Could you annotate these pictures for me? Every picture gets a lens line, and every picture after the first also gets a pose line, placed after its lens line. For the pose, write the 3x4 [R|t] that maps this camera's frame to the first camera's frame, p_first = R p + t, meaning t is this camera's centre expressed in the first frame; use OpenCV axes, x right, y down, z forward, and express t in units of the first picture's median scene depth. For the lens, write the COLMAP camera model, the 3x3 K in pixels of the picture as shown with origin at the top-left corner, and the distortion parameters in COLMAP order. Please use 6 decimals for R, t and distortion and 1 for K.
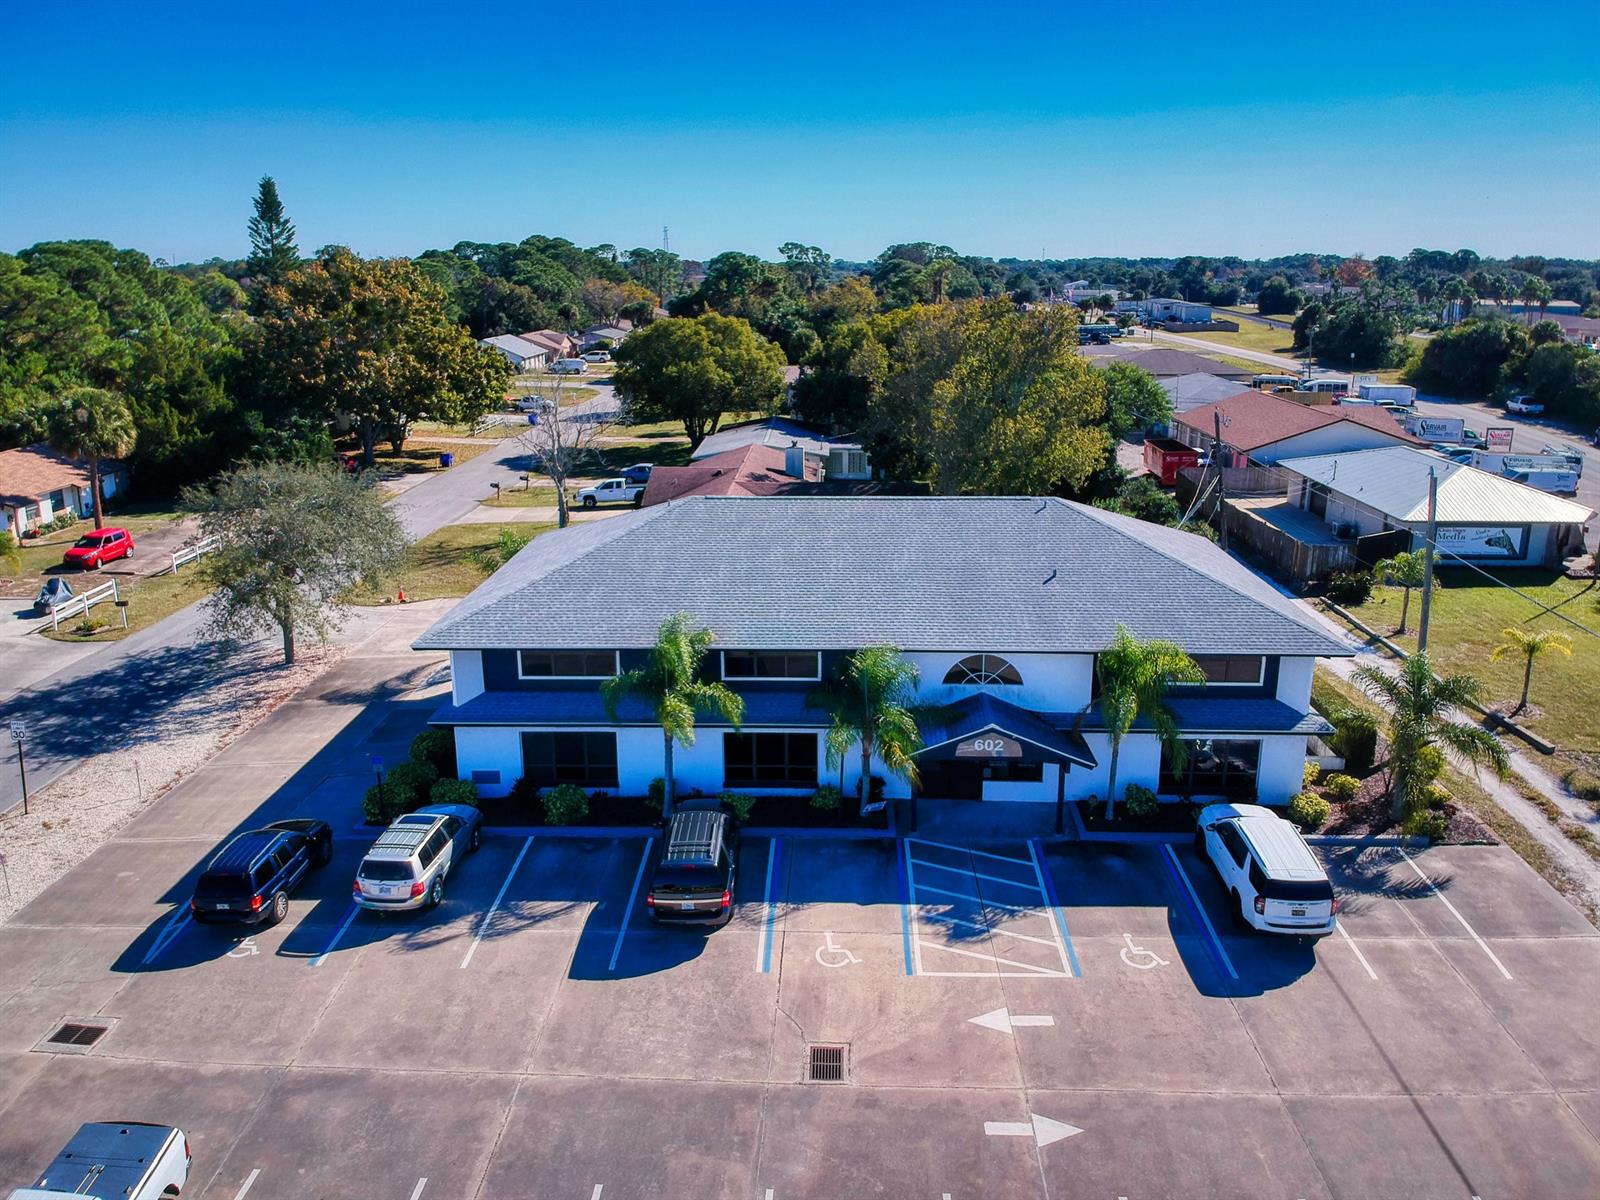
lens RADIAL K [[1178.3, 0, 806.1], [0, 1178.3, 582.7], [0, 0, 1]] dist [0.078828, -0.148497]
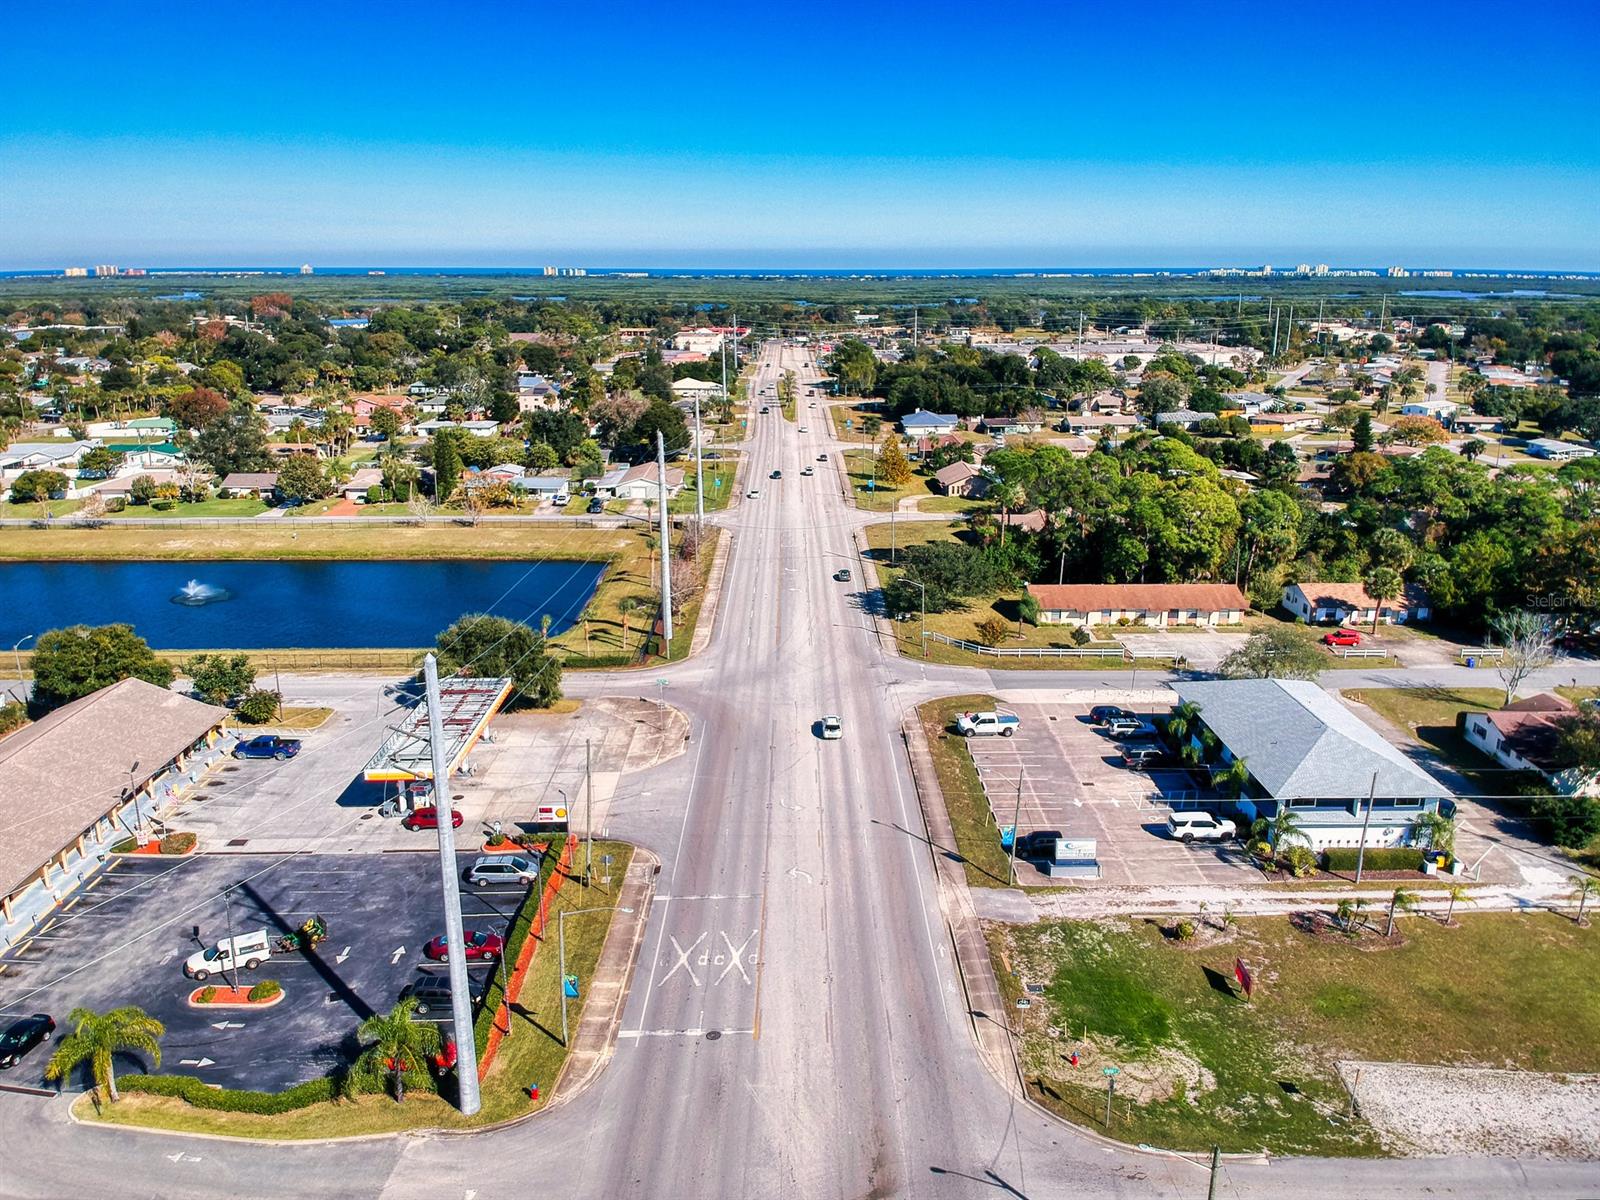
lens RADIAL K [[1178.3, 0, 809.2], [0, 1178.3, 591.7], [0, 0, 1]] dist [0.078828, -0.148497]
pose [[0.049988, 0.268098, -0.962094, 3.377573], [-0.259438, 0.933716, 0.246711, -0.913560], [0.964465, 0.237271, 0.116230, -0.581825]]
